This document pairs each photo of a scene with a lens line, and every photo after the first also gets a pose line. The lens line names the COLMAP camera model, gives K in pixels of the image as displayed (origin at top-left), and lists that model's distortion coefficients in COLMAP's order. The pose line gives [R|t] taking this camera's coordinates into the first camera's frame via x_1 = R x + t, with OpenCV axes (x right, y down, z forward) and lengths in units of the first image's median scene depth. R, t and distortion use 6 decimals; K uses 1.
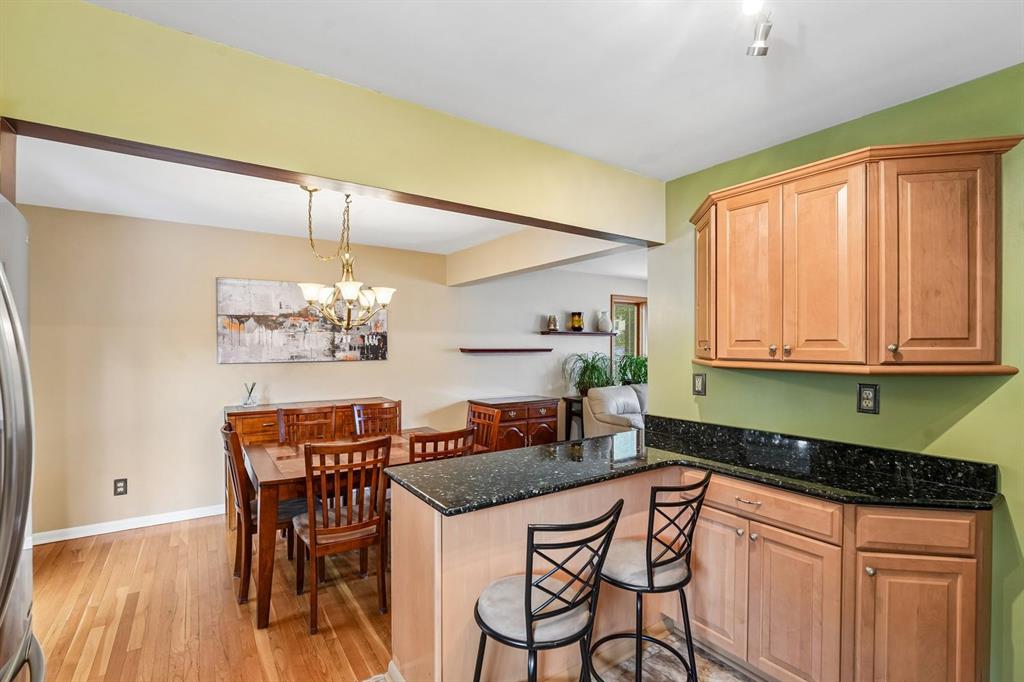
lens RADIAL K [[463.0, 0, 511.8], [0, 463.0, 347.4], [0, 0, 1]] dist [-0.016278, 0.000397]
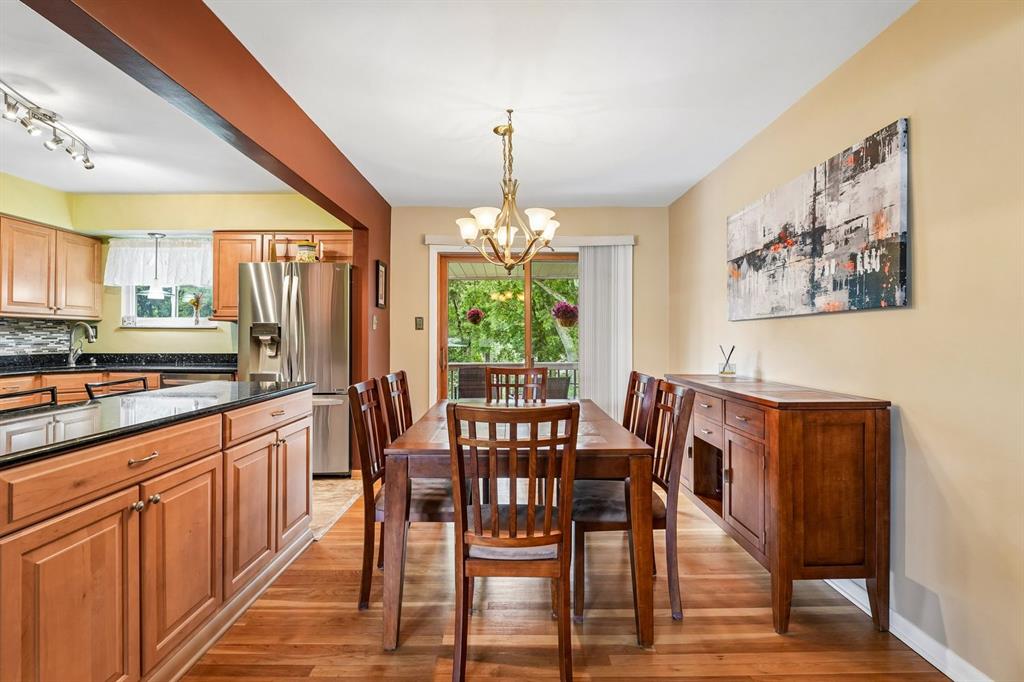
lens RADIAL K [[463.0, 0, 510.1], [0, 463.0, 333.7], [0, 0, 1]] dist [-0.016278, 0.000397]
pose [[-0.575885, -0.005055, -0.817515, 0.230968], [-0.004330, 0.999986, -0.003133, 0.054698], [0.817520, 0.001736, -0.575898, 1.017949]]
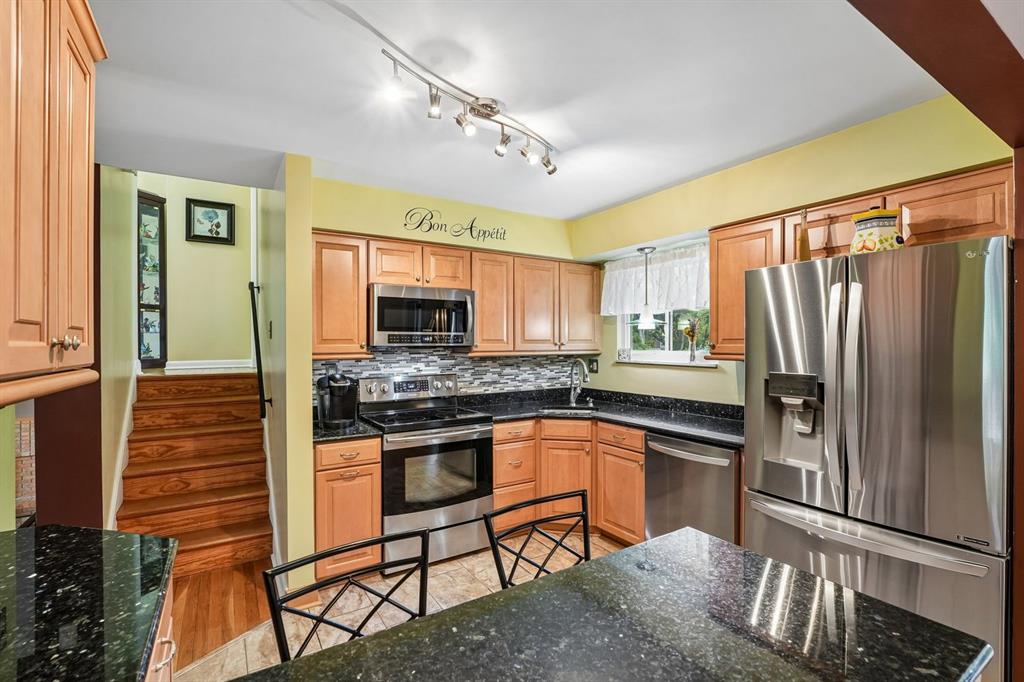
lens RADIAL K [[463.0, 0, 512.0], [0, 463.0, 346.0], [0, 0, 1]] dist [-0.016278, 0.000397]
pose [[-0.998644, 0.005357, 0.051782, 0.057002], [0.005899, 0.999929, 0.010314, -0.000024], [-0.051723, 0.010606, -0.998605, 0.642564]]
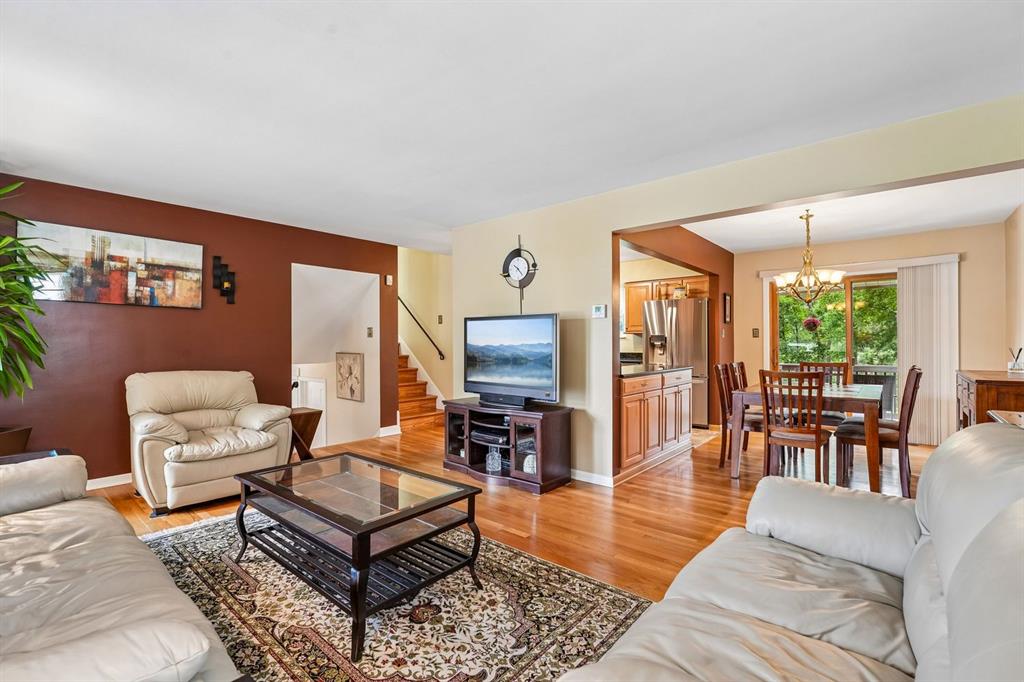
lens RADIAL K [[463.0, 0, 510.8], [0, 463.0, 339.6], [0, 0, 1]] dist [-0.016278, 0.000397]
pose [[-0.968776, 0.003076, -0.247917, 0.619951], [0.003865, 0.999989, -0.002695, 0.051650], [0.247906, -0.003569, -0.968778, 1.480050]]
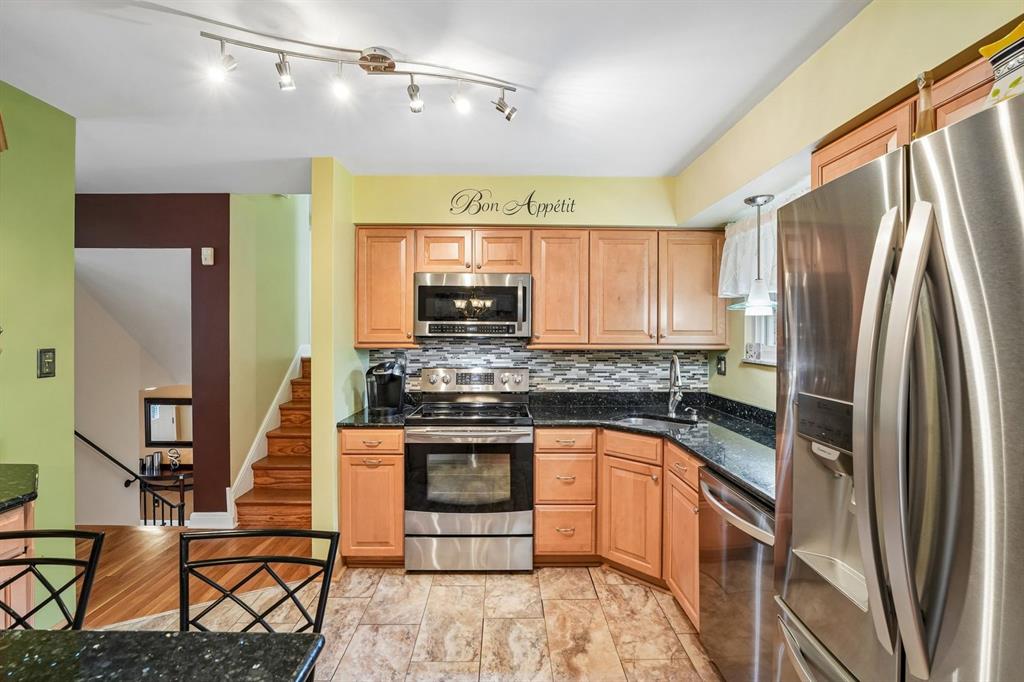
lens RADIAL K [[463.0, 0, 507.2], [0, 463.0, 334.1], [0, 0, 1]] dist [-0.016278, 0.000397]
pose [[-0.820790, -0.002960, 0.571222, -0.197038], [-0.000276, 0.999989, 0.004786, -0.000081], [-0.571229, 0.003771, -0.820782, 0.453704]]
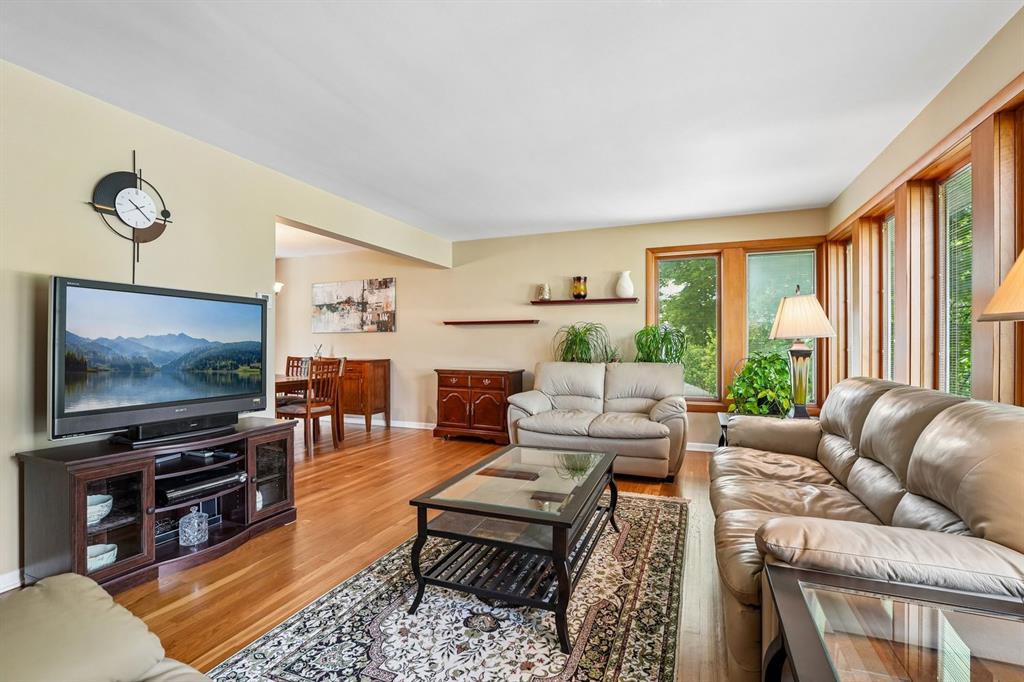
lens RADIAL K [[463.0, 0, 517.4], [0, 463.0, 343.1], [0, 0, 1]] dist [-0.016278, 0.000397]
pose [[0.554469, -0.001355, -0.832203, 1.104459], [-0.000607, 0.999998, -0.002033, 0.067415], [0.832204, 0.001633, 0.554467, 0.595364]]
